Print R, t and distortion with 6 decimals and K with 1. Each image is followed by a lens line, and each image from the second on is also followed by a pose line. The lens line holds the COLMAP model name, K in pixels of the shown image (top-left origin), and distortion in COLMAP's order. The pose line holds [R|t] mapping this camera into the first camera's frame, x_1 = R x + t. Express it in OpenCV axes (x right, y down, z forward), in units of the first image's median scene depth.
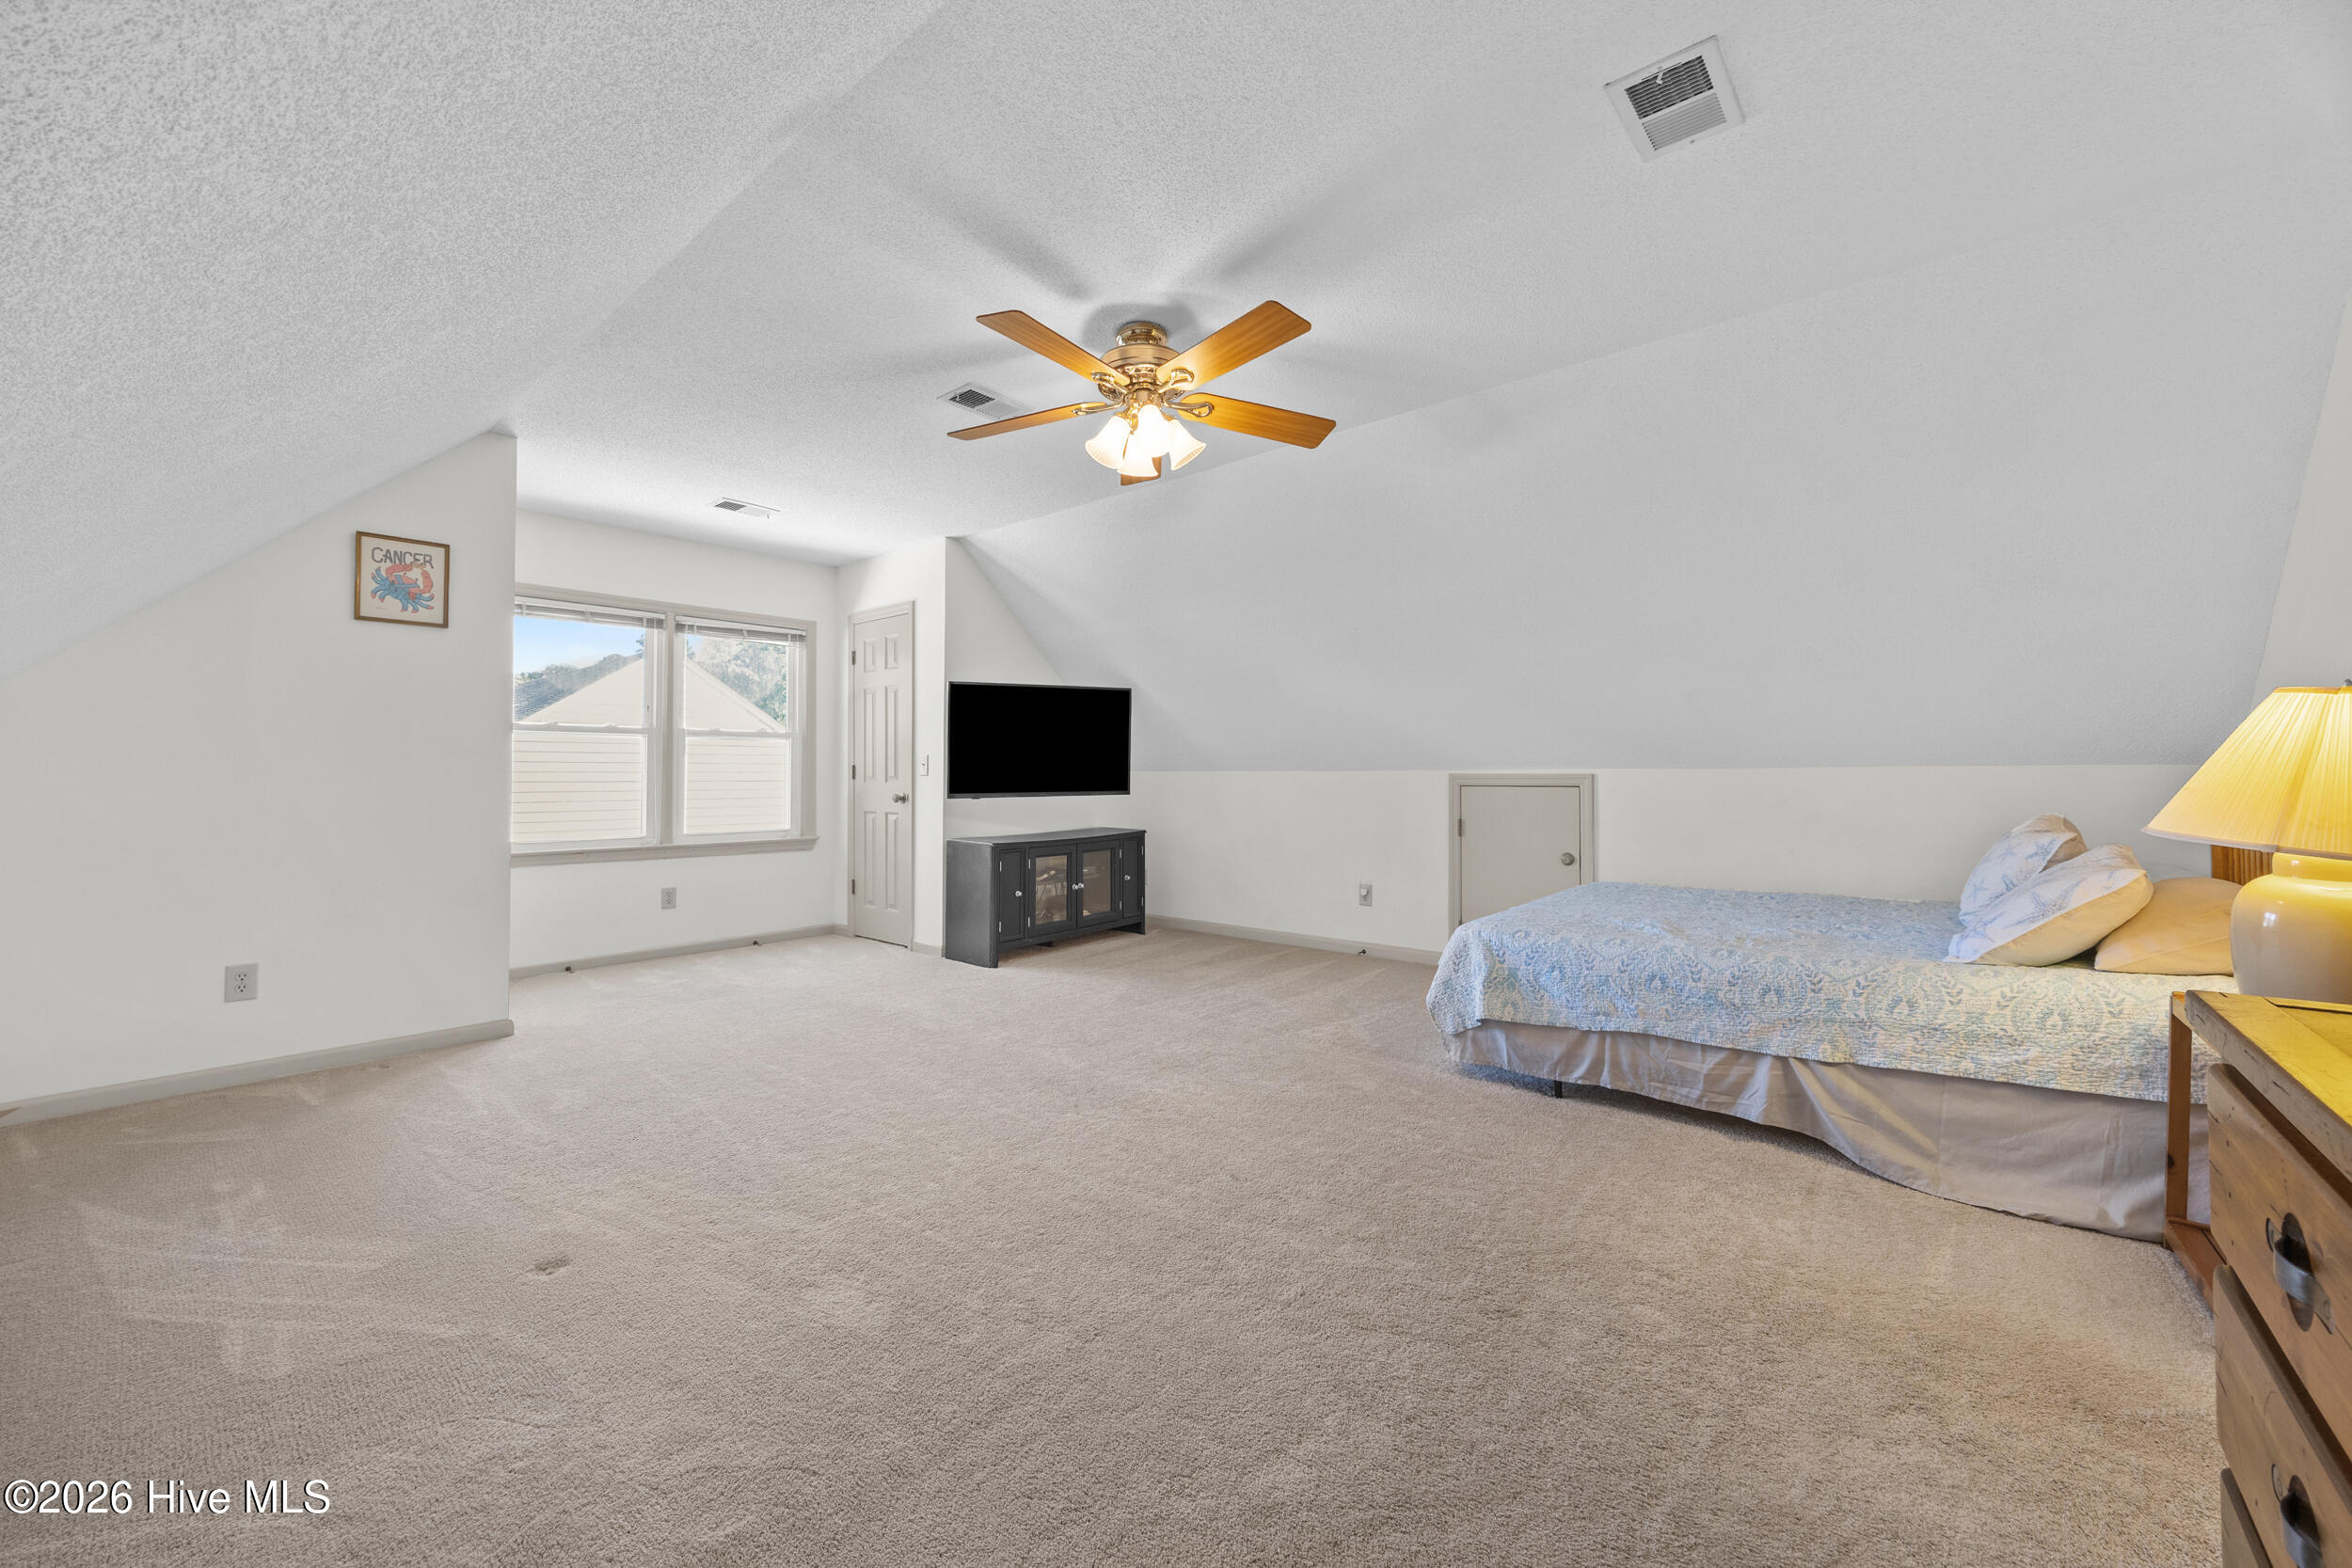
lens RADIAL K [[893.6, 0, 1170.8], [0, 893.6, 770.7], [0, 0, 1]] dist [-0.000077, 0.000165]
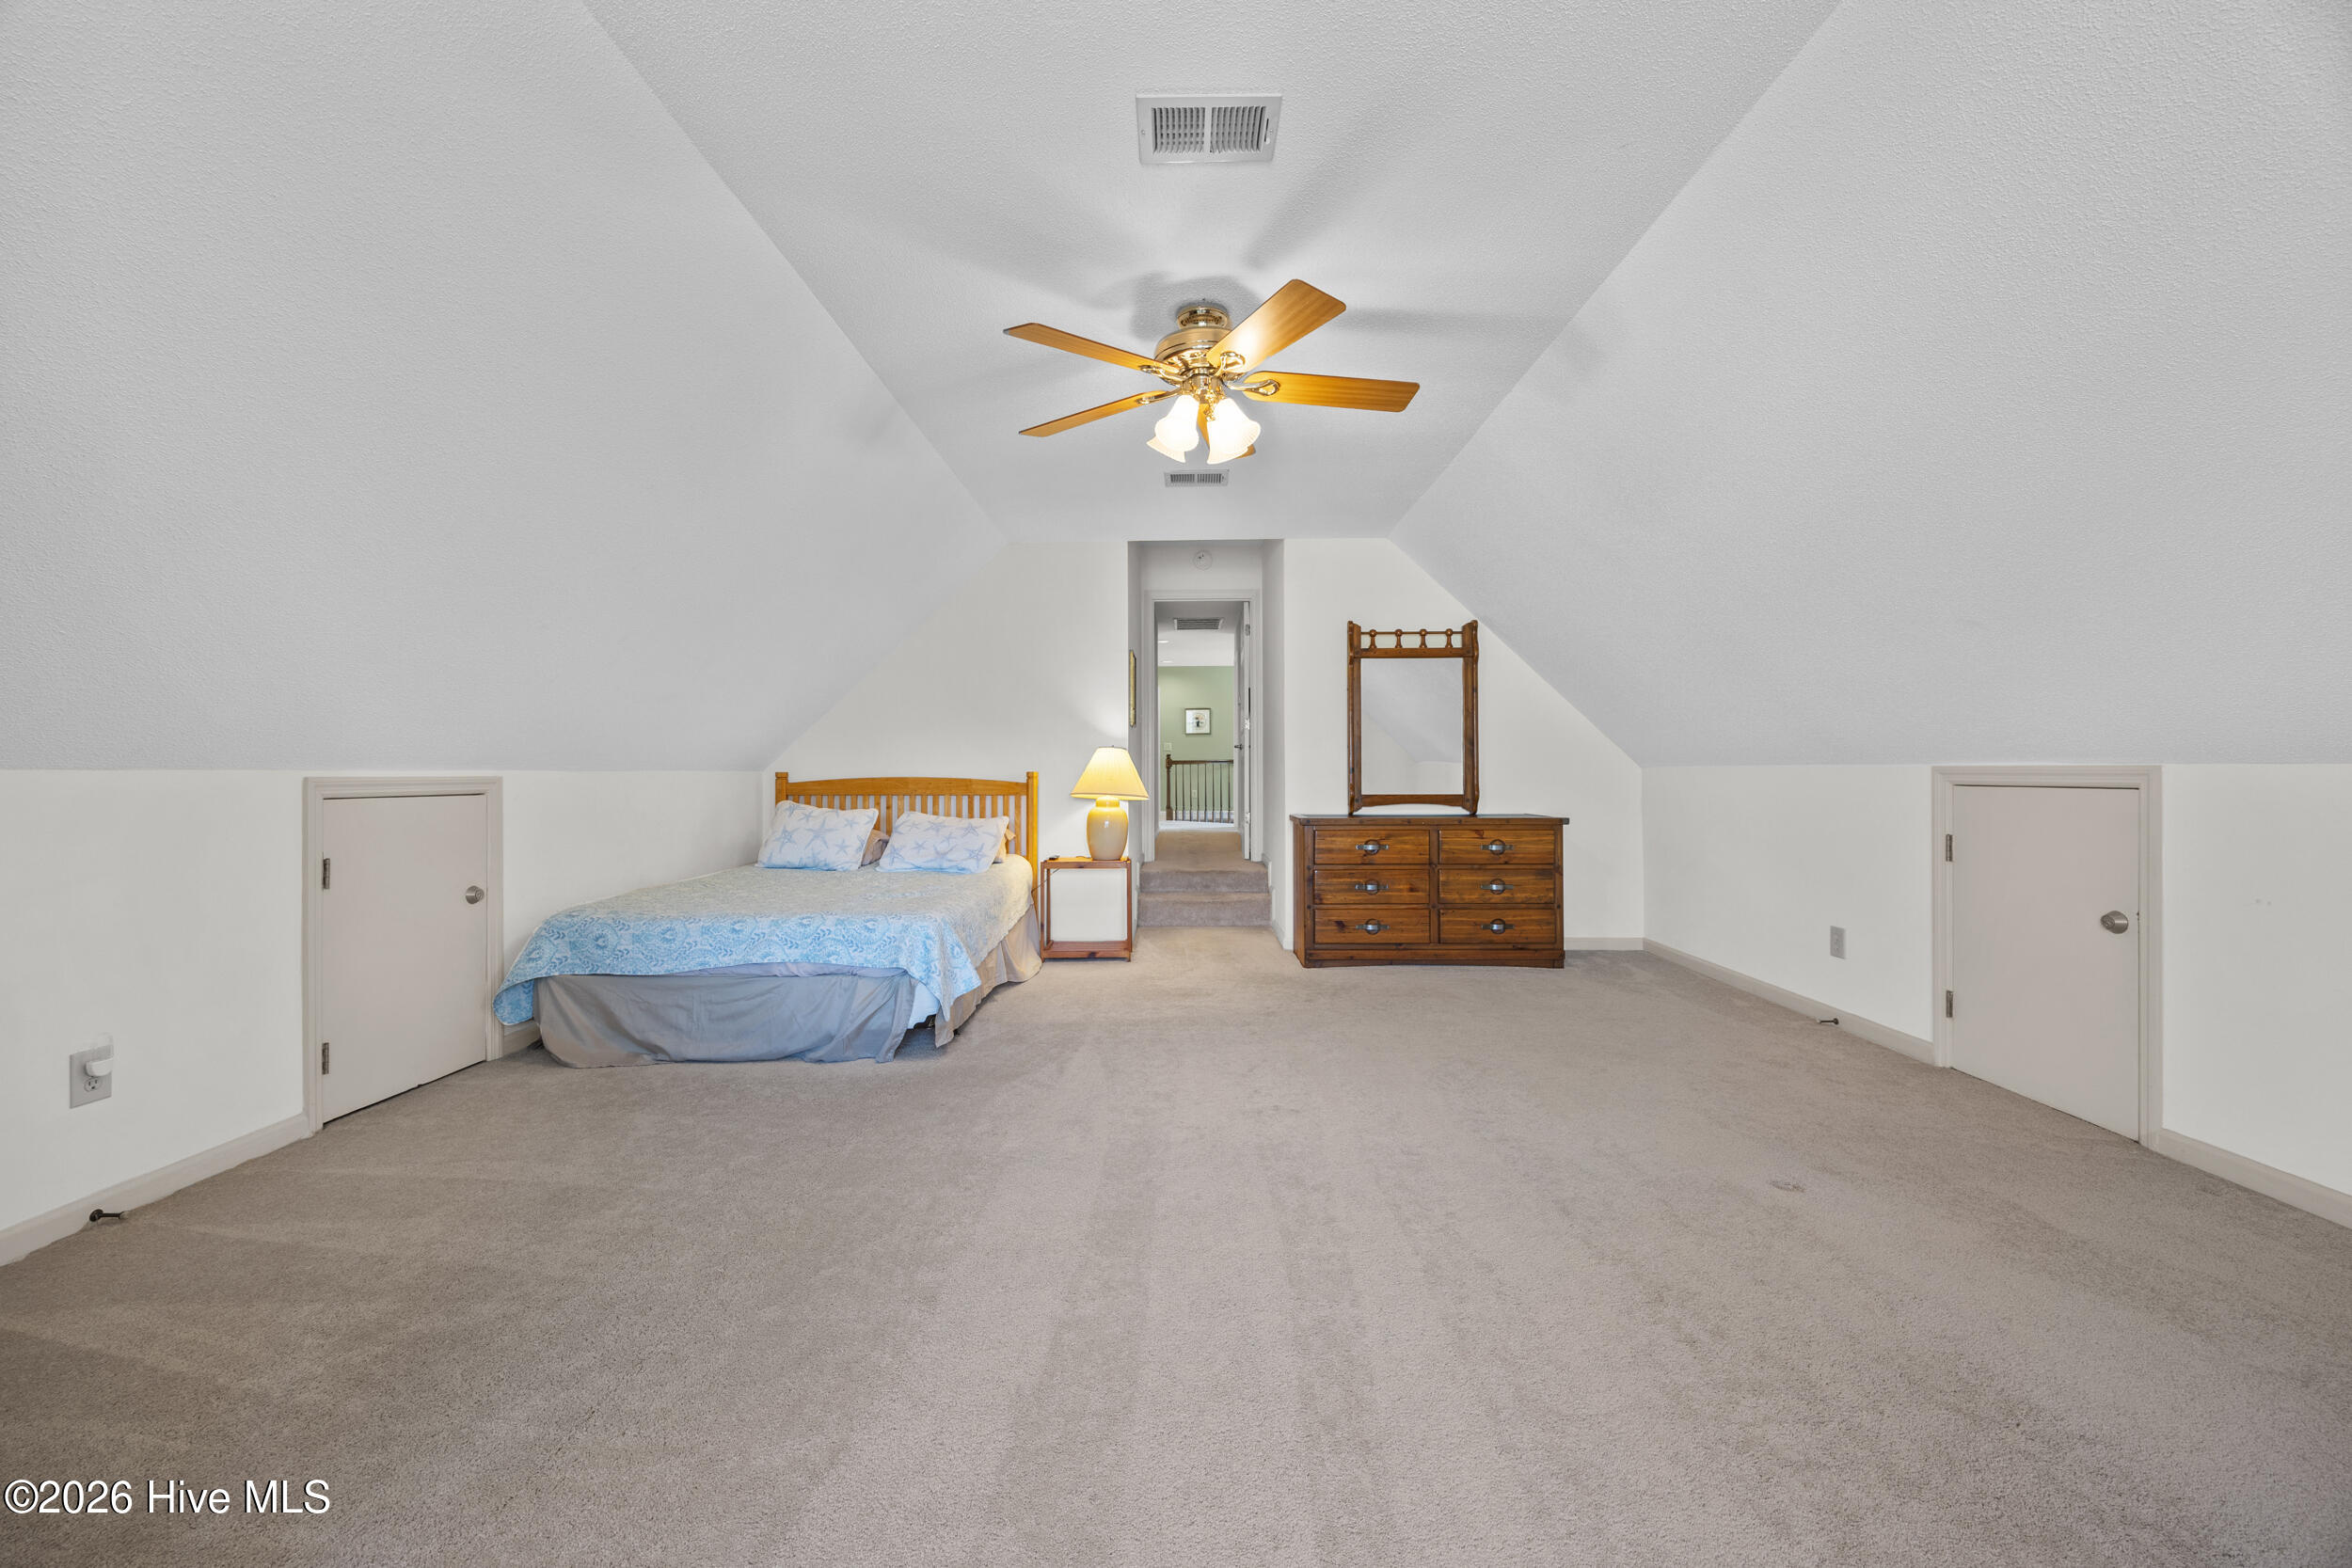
lens RADIAL K [[893.6, 0, 1170.8], [0, 893.6, 770.7], [0, 0, 1]] dist [-0.000077, 0.000165]
pose [[-0.631333, 0.012033, 0.775419, -0.762728], [0.005155, 0.999923, -0.011320, 0.016623], [-0.775495, -0.003149, -0.631346, 1.662592]]
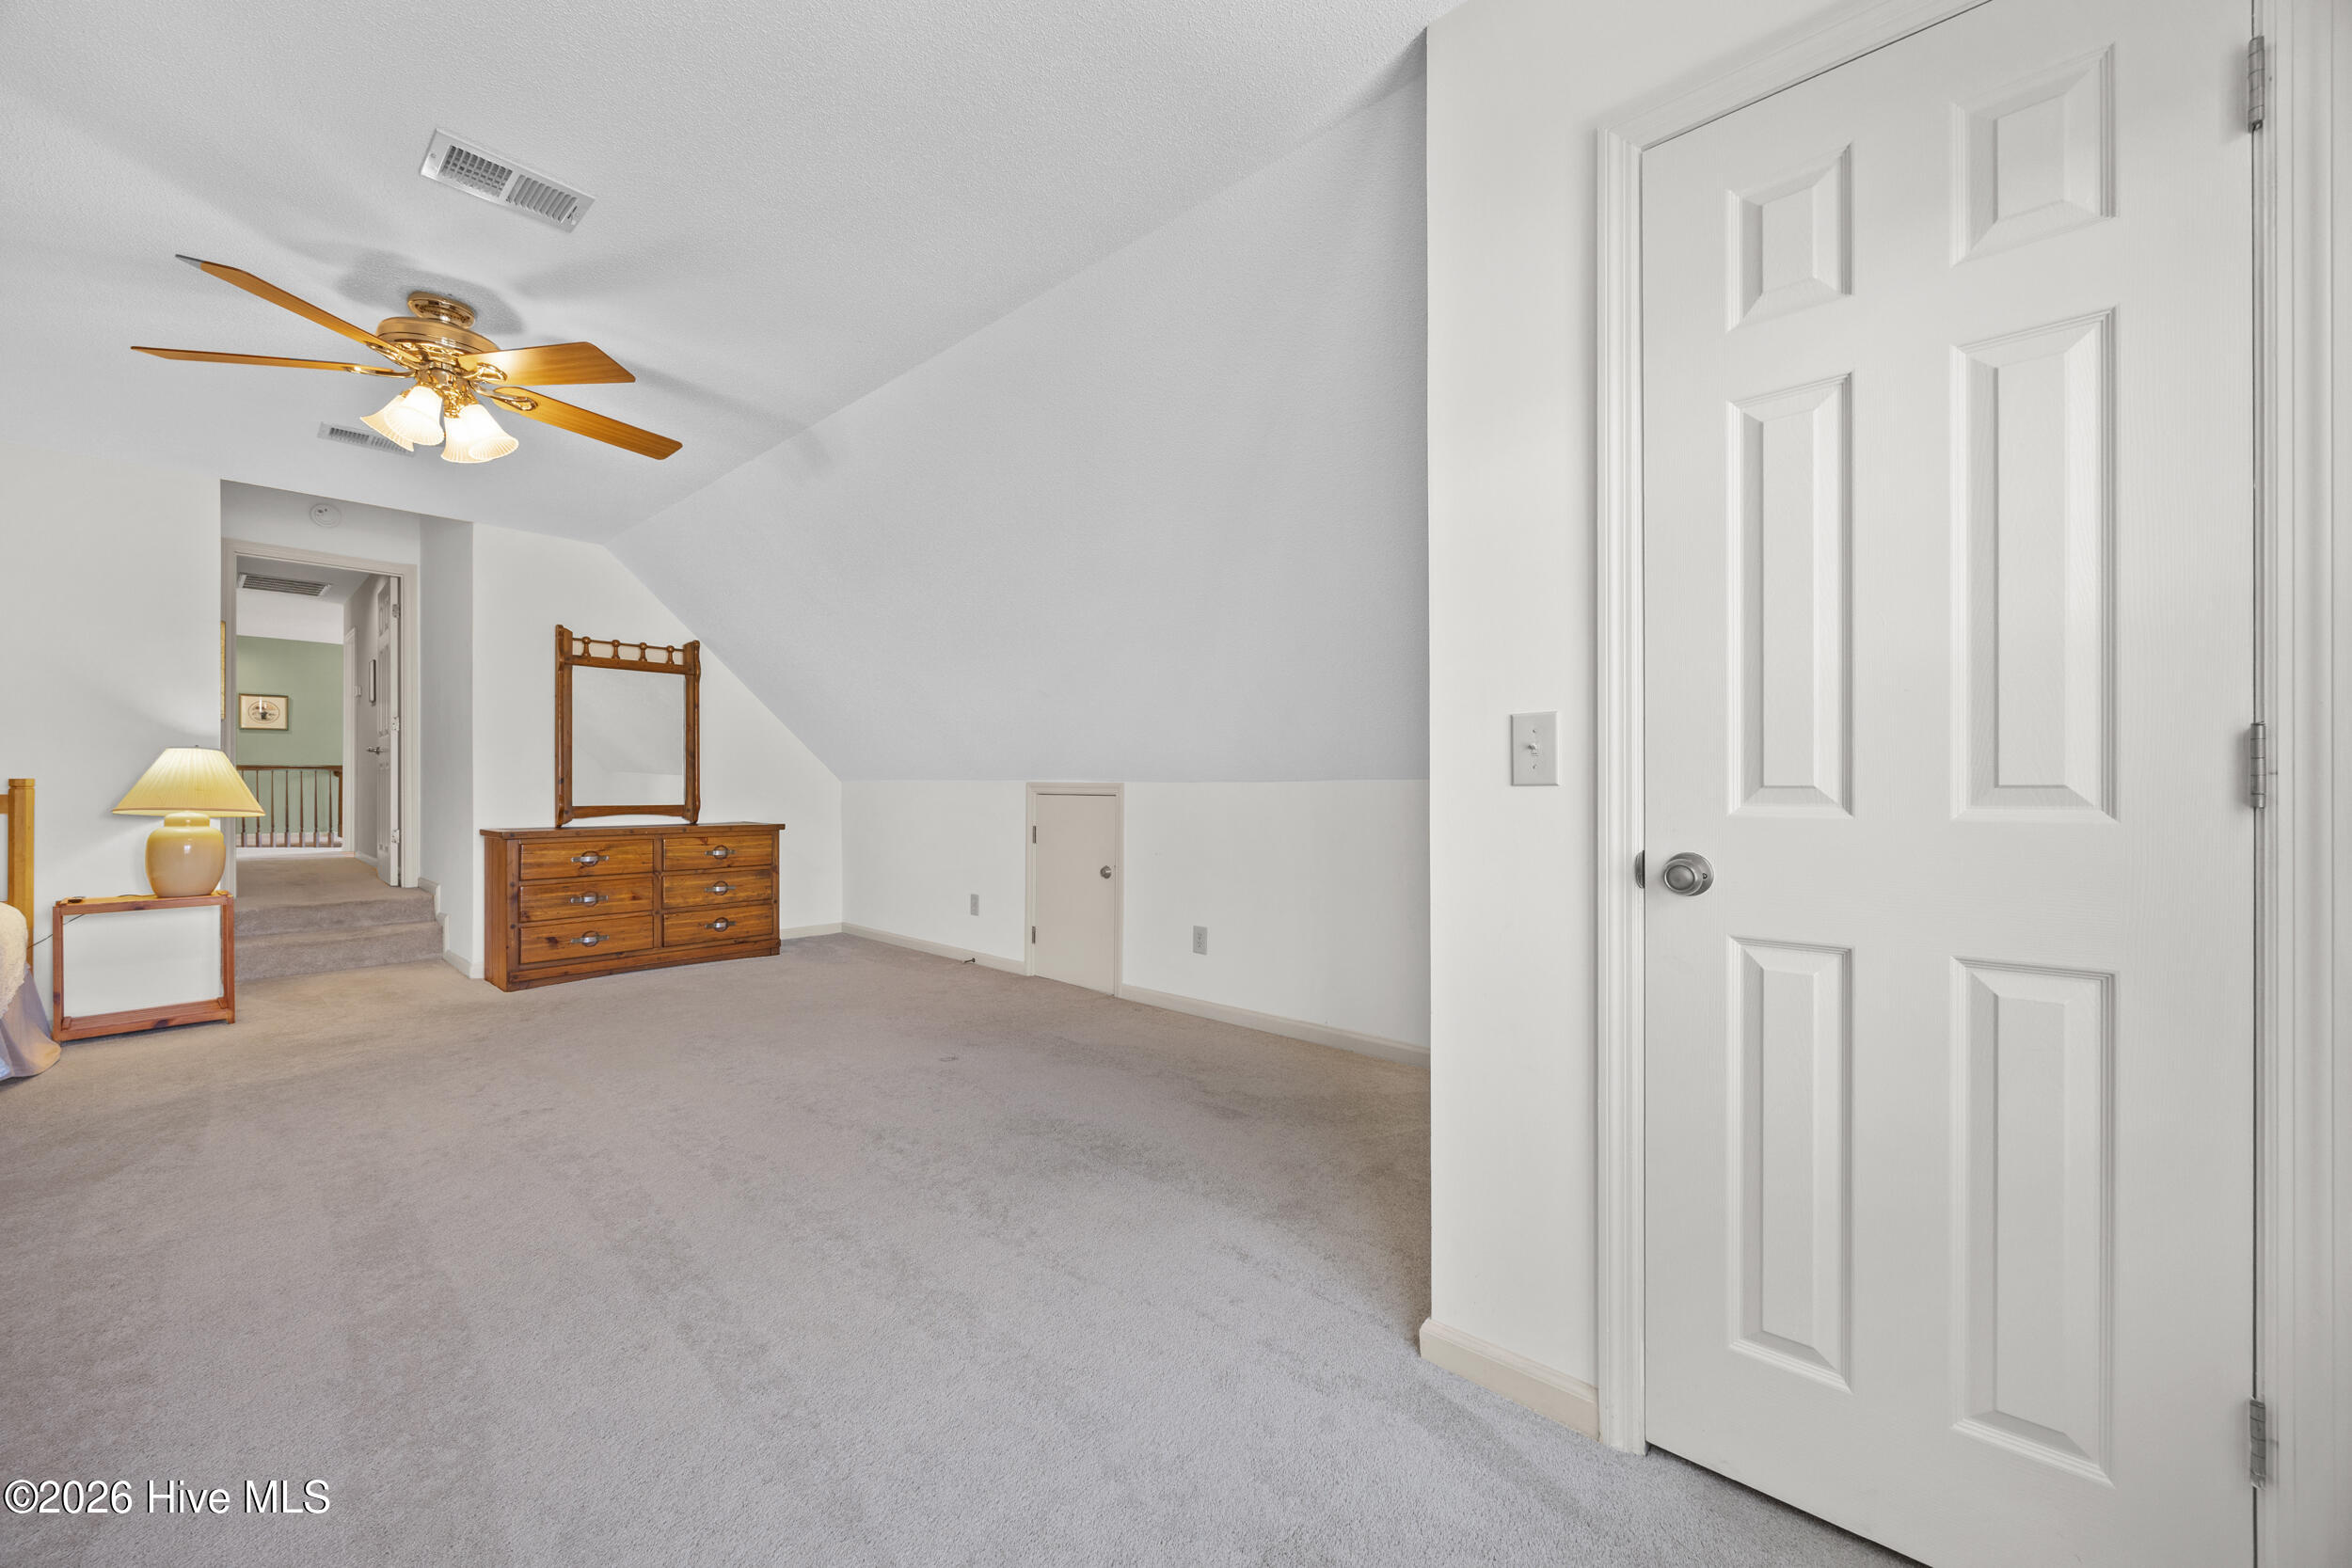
lens RADIAL K [[886.4, 0, 1159.0], [0, 886.4, 789.8], [0, 0, 1]] dist [-0.000241, -0.002684]
pose [[-0.999281, 0.003928, 0.037709, -0.819060], [0.003947, 0.999992, 0.000435, 0.018660], [-0.037707, 0.000583, -0.999289, 1.924268]]
